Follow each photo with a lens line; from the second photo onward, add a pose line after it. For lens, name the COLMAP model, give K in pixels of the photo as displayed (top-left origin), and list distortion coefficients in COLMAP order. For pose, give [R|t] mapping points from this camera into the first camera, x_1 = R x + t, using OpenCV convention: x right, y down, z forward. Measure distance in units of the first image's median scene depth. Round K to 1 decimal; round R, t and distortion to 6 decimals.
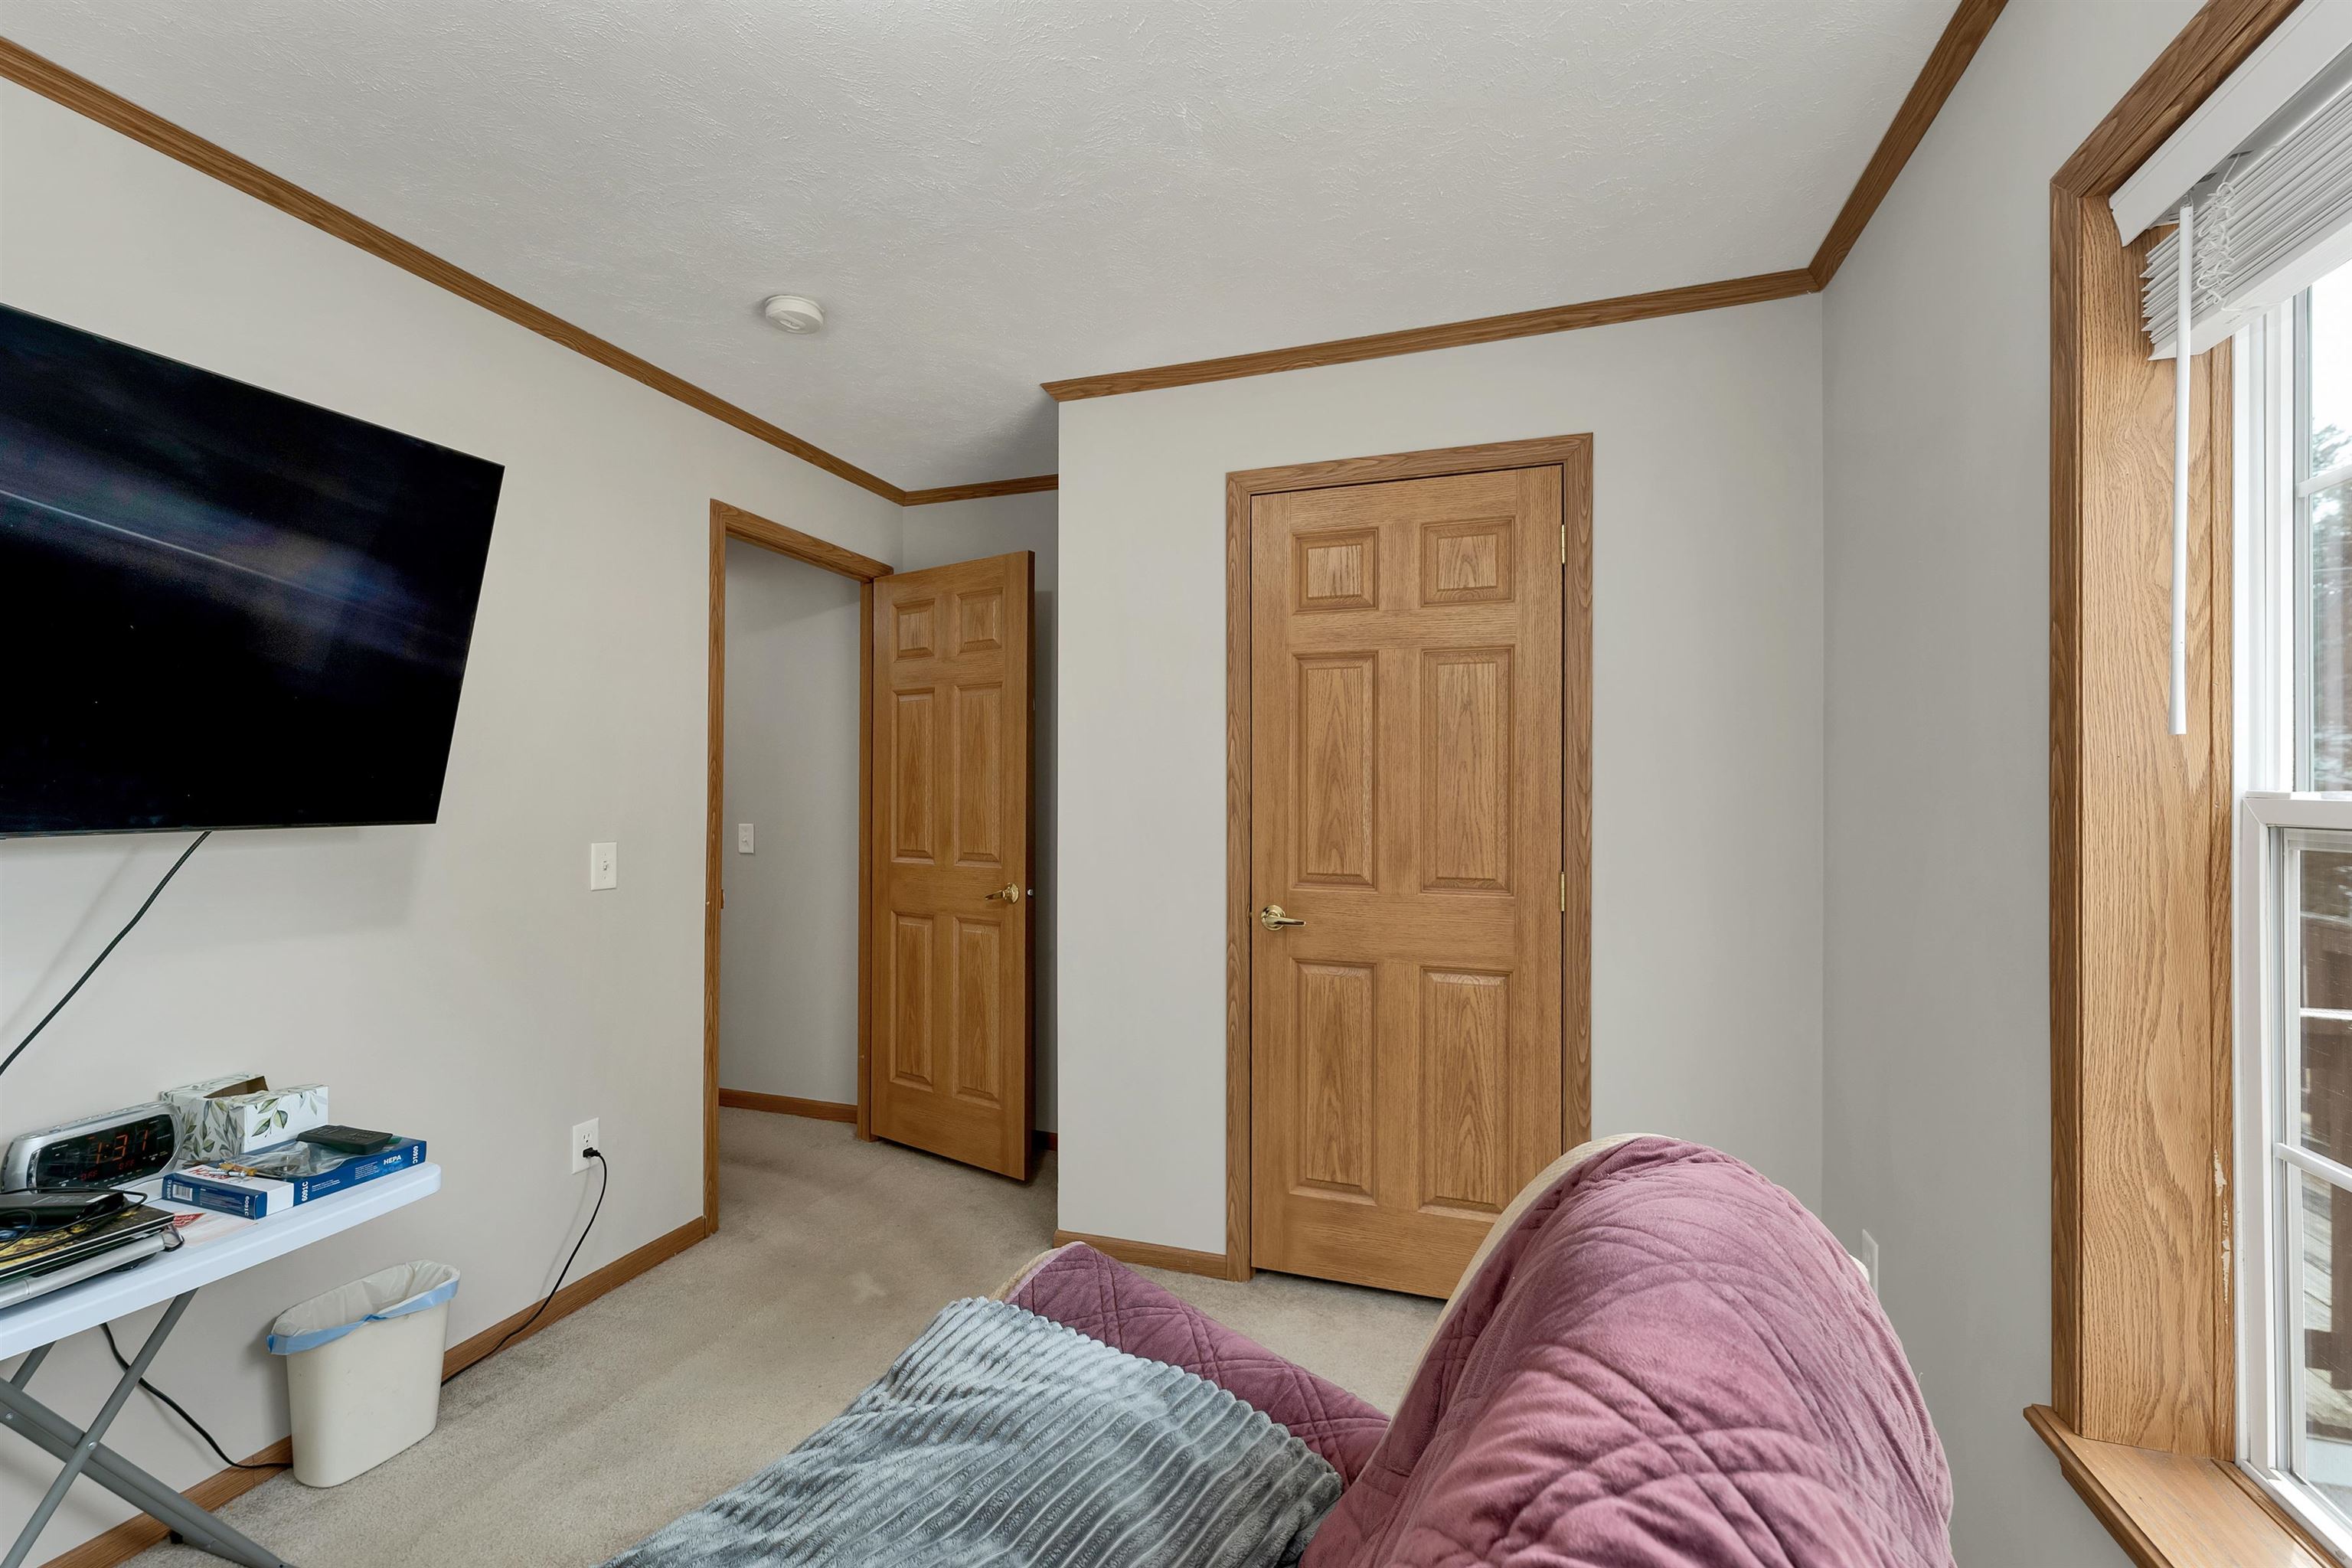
lens RADIAL K [[975.3, 0, 1179.4], [0, 975.3, 788.1], [0, 0, 1]] dist [-0.001496, -0.000121]
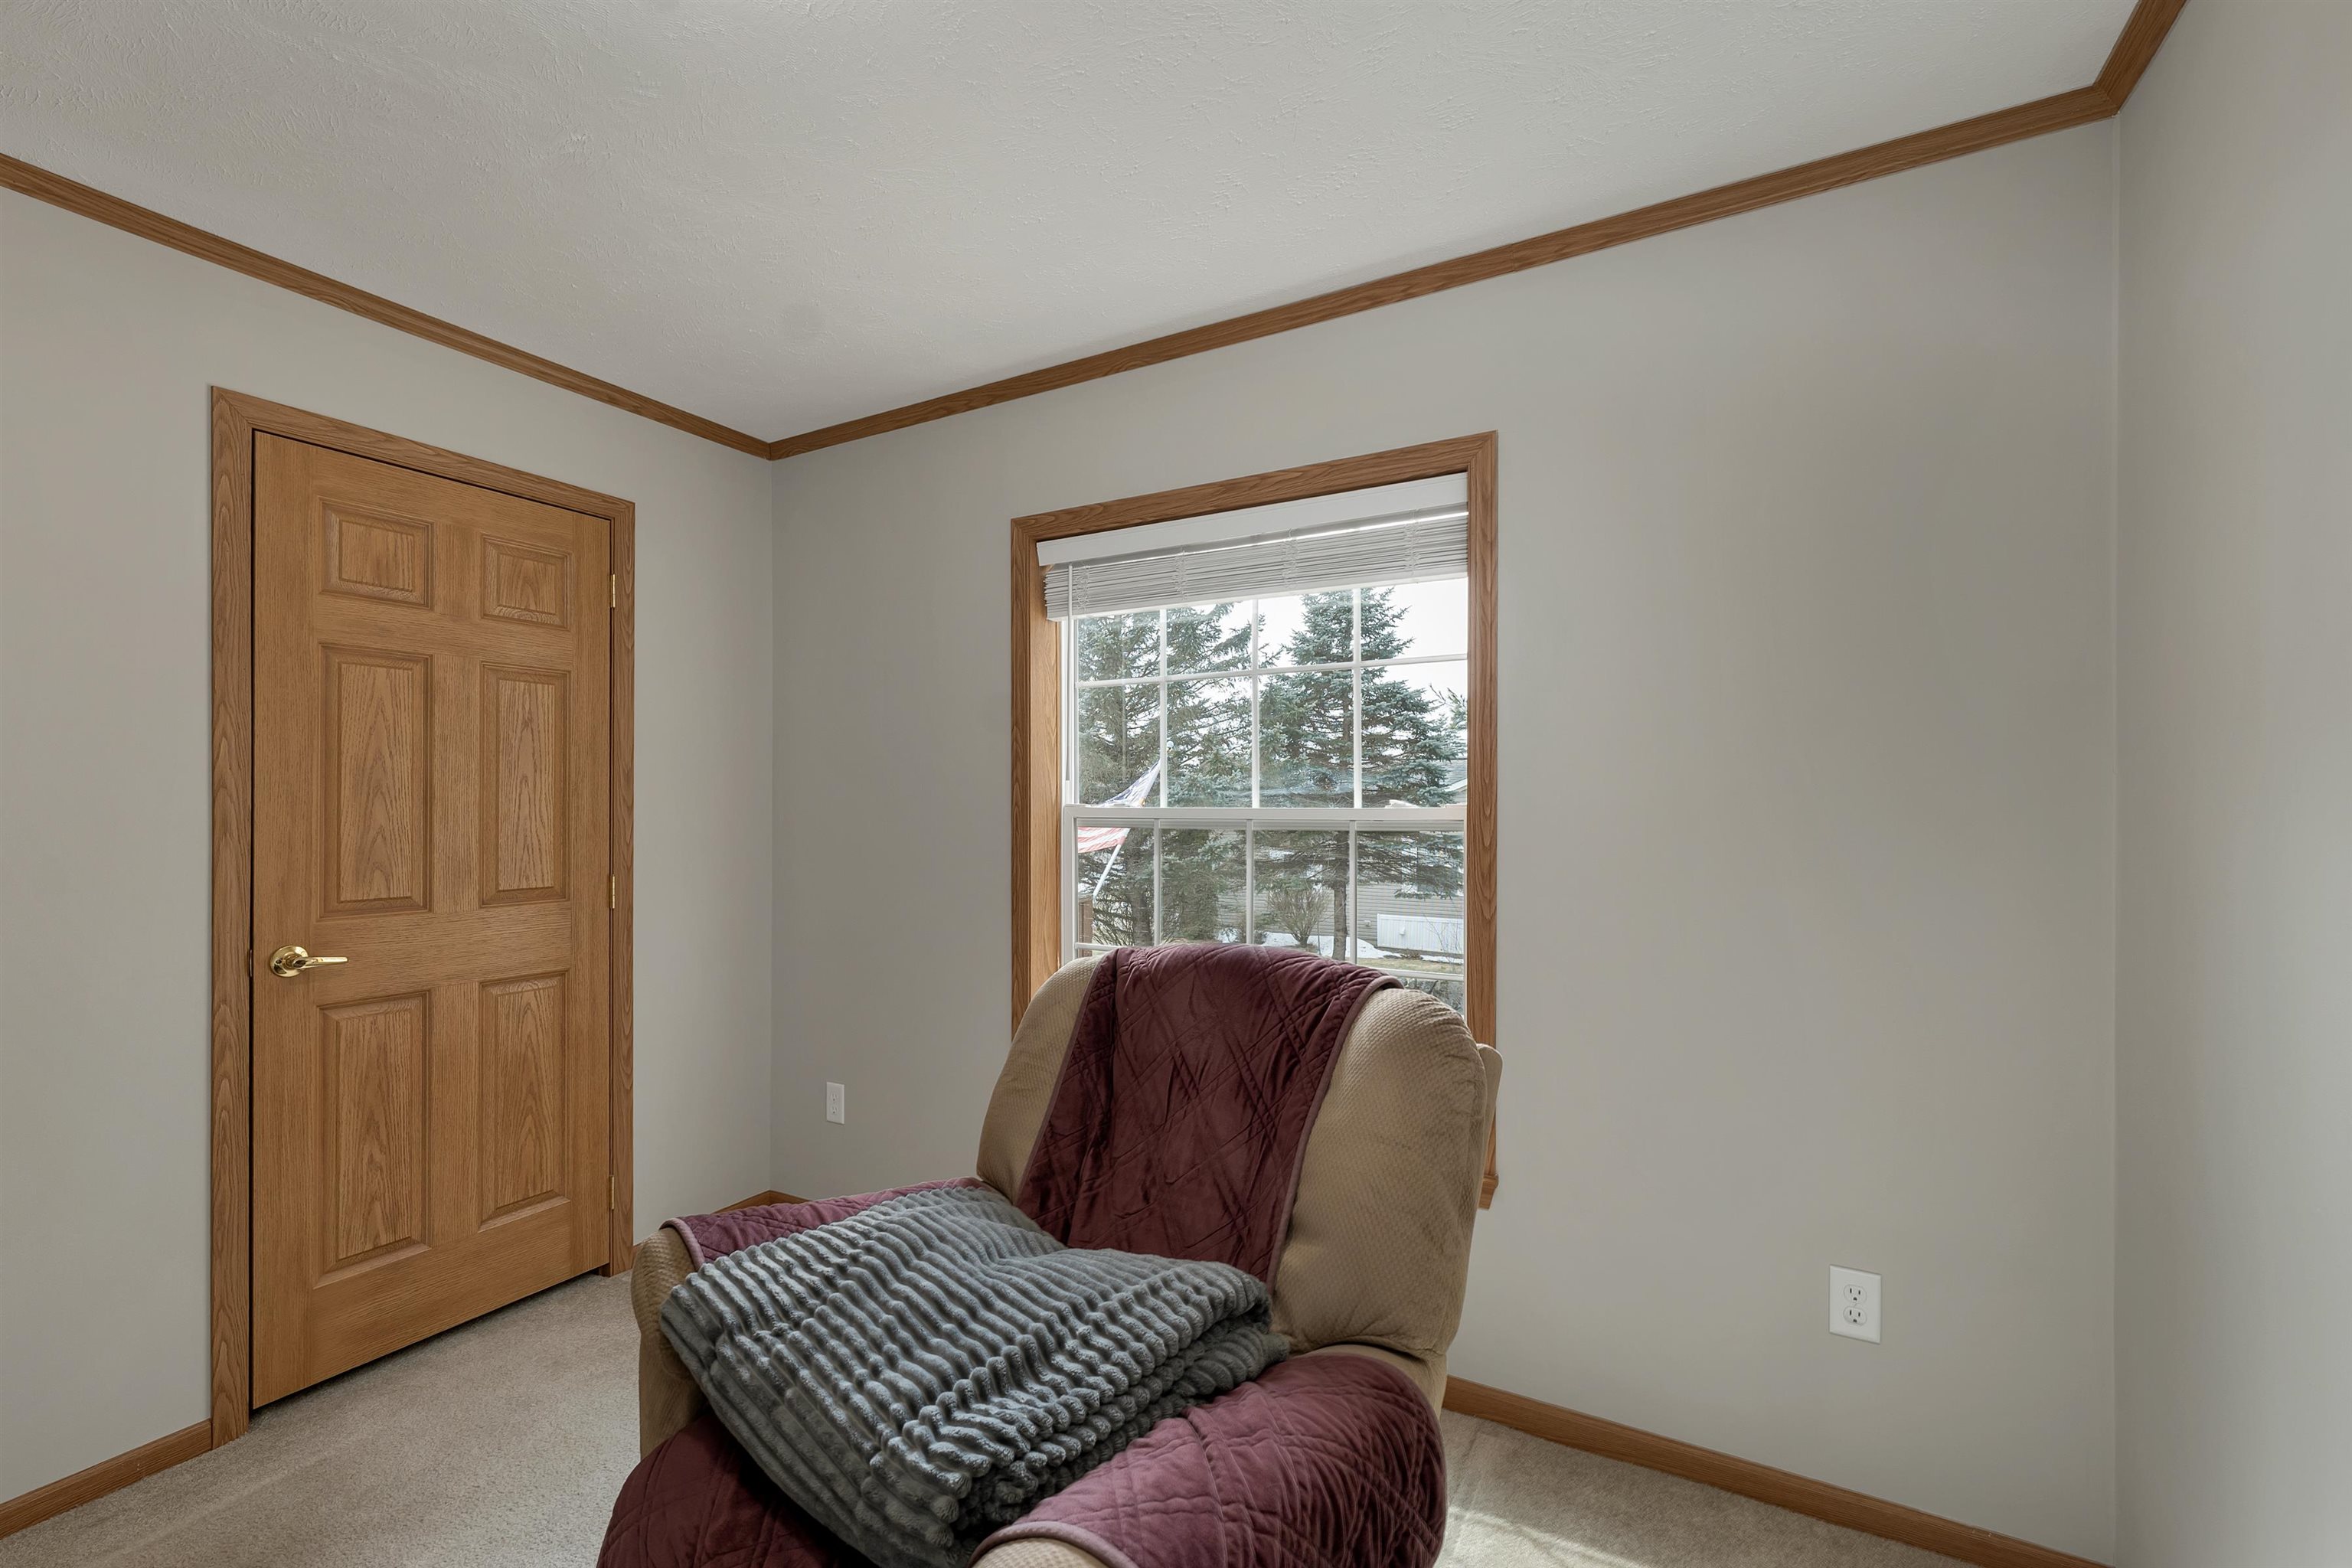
lens RADIAL K [[975.3, 0, 1156.8], [0, 975.3, 798.5], [0, 0, 1]] dist [-0.001496, -0.000121]
pose [[0.187726, 0.003604, 0.982215, -0.589953], [-0.002046, 0.999993, -0.003278, -0.001501], [-0.982219, -0.001394, 0.187732, 0.142880]]
